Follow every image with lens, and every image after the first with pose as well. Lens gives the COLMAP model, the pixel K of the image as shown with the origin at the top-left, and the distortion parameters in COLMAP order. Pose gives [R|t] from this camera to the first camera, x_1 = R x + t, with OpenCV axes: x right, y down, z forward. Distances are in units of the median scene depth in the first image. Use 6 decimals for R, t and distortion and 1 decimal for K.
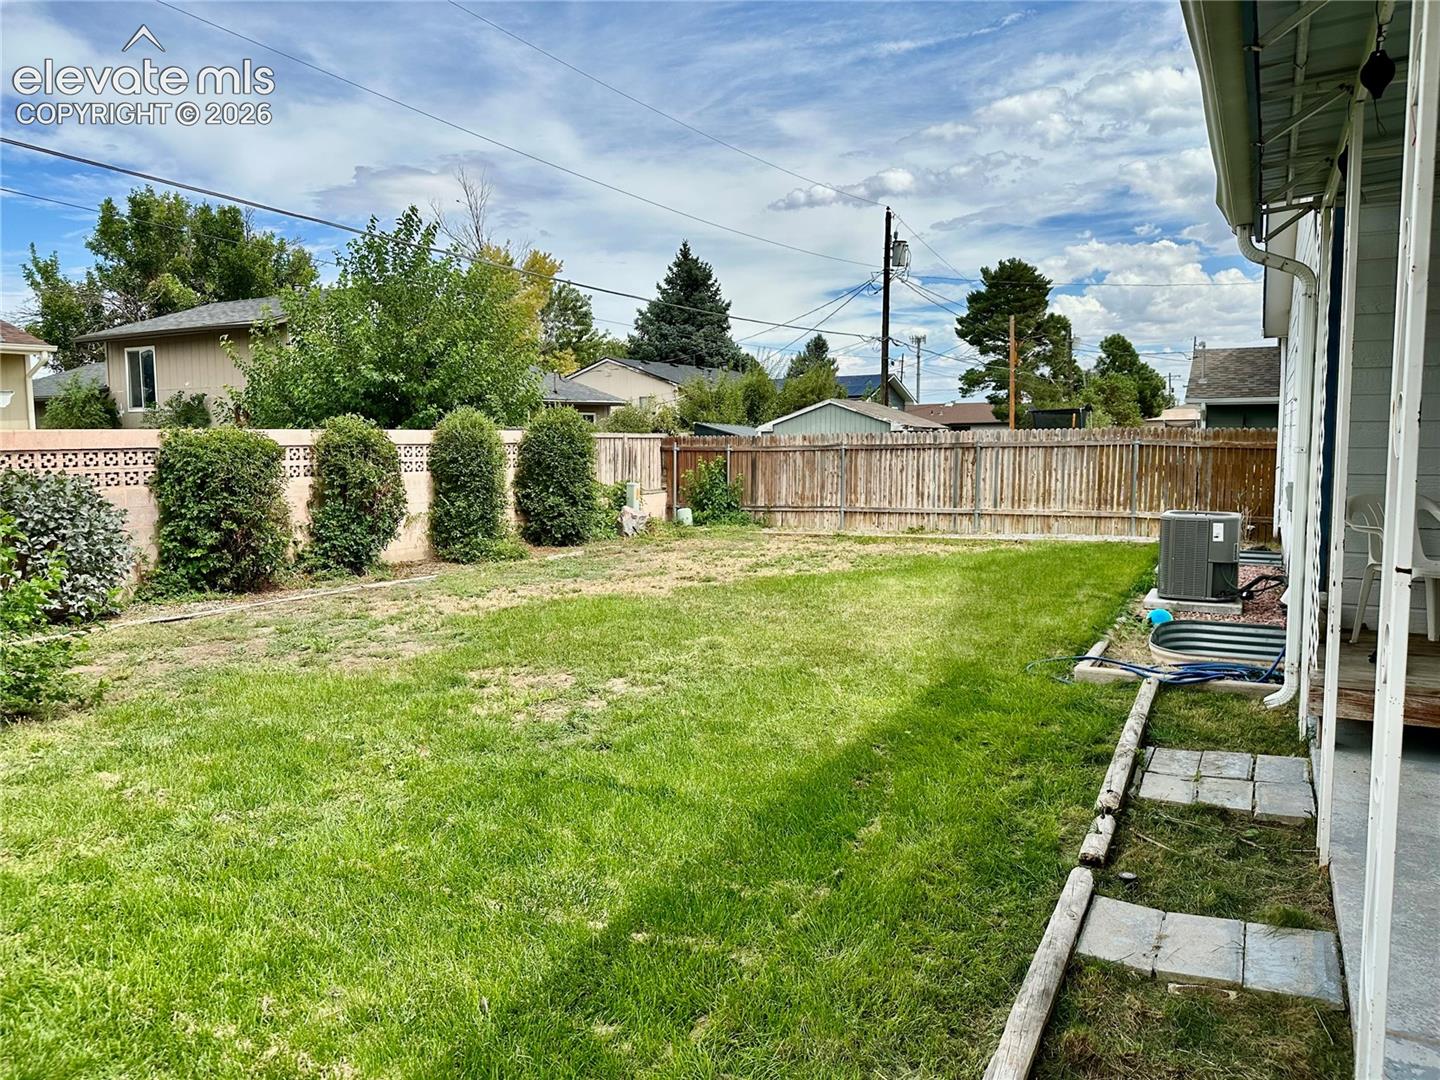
lens RADIAL K [[1003.1, 0, 721.1], [0, 1003.1, 526.3], [0, 0, 1]] dist [0.066424, -0.087406]
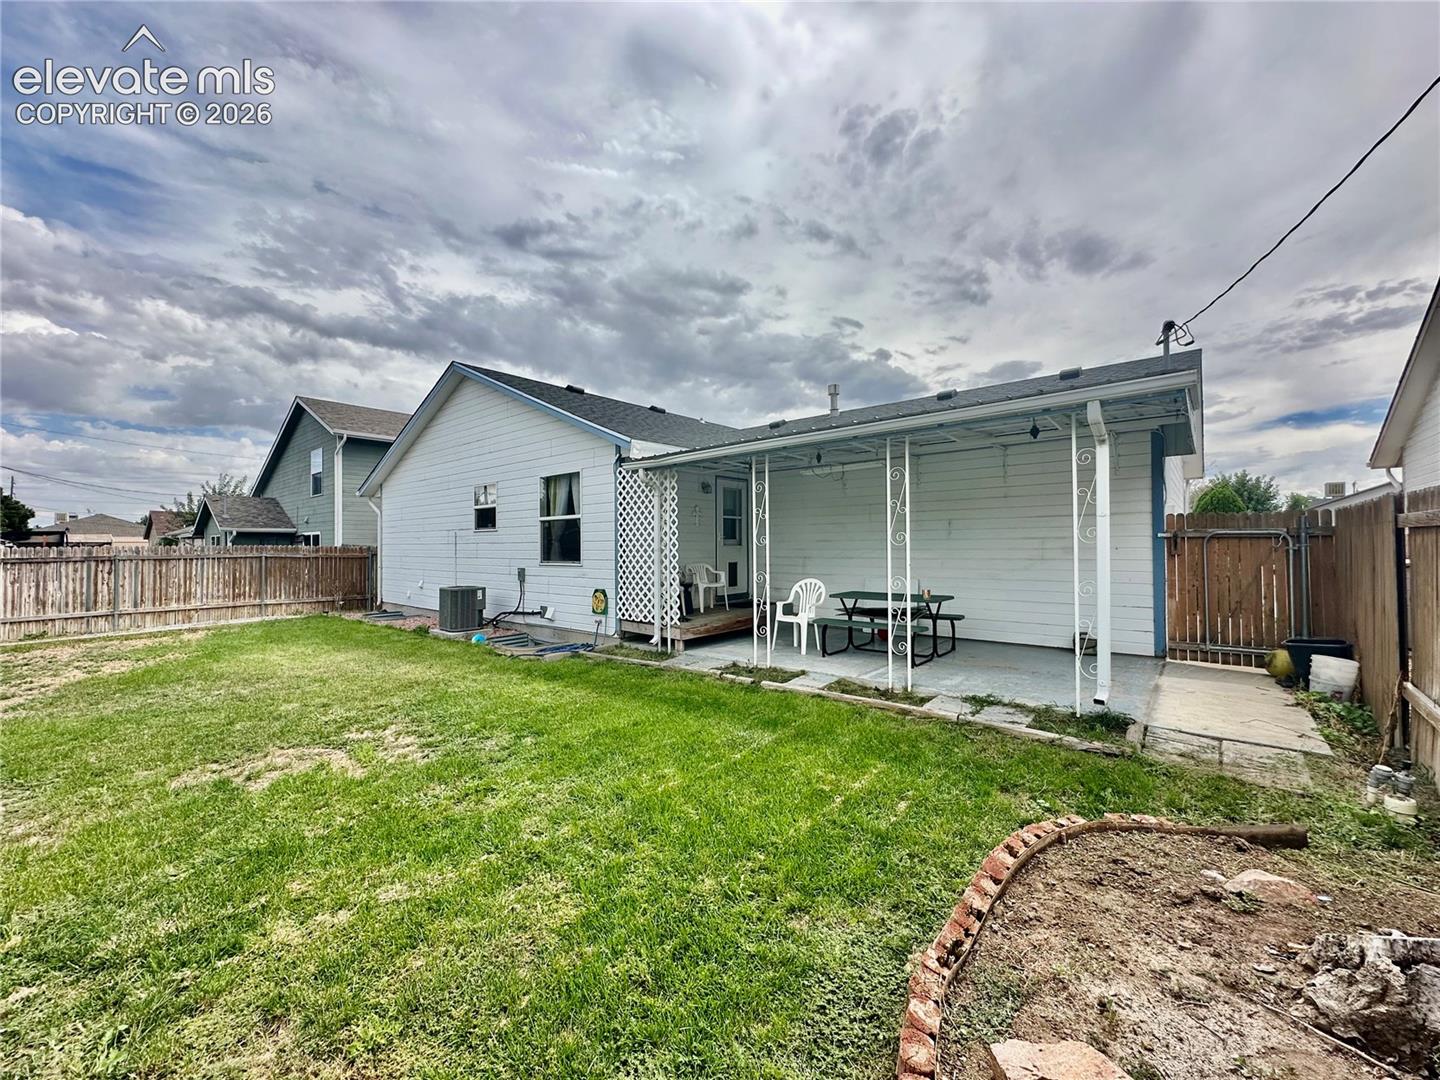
lens RADIAL K [[575.0, 0, 717.4], [0, 575.0, 540.7], [0, 0, 1]] dist [-0.003697, -0.000395]
pose [[0.209462, 0.017696, 0.977657, -0.350594], [0.093991, 0.994842, -0.038144, -0.008429], [-0.973289, 0.099881, 0.206719, 0.185416]]
